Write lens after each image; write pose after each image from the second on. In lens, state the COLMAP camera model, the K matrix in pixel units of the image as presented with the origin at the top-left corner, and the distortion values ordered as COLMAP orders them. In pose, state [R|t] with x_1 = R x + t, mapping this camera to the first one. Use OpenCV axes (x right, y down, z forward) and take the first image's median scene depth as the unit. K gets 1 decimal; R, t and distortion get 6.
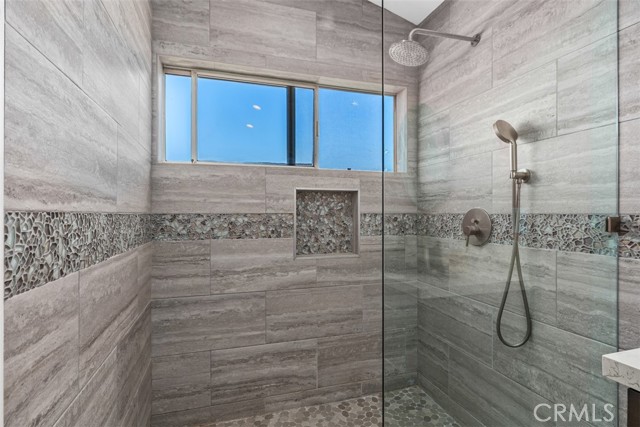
lens RADIAL K [[330.0, 0, 318.0], [0, 330.0, 214.5], [0, 0, 1]] dist [-0.007602, 0.003218]
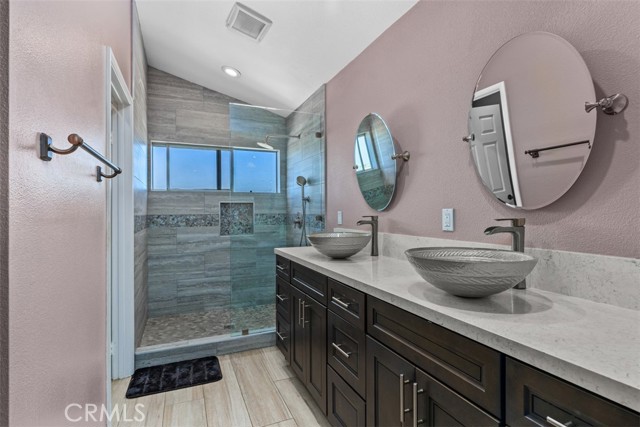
lens RADIAL K [[330.0, 0, 323.5], [0, 330.0, 211.7], [0, 0, 1]] dist [-0.007602, 0.003218]
pose [[0.994549, -0.005058, 0.104151, 0.367963], [0.005308, 0.999984, -0.002120, -0.011440], [-0.104138, 0.002662, 0.994559, -1.128663]]
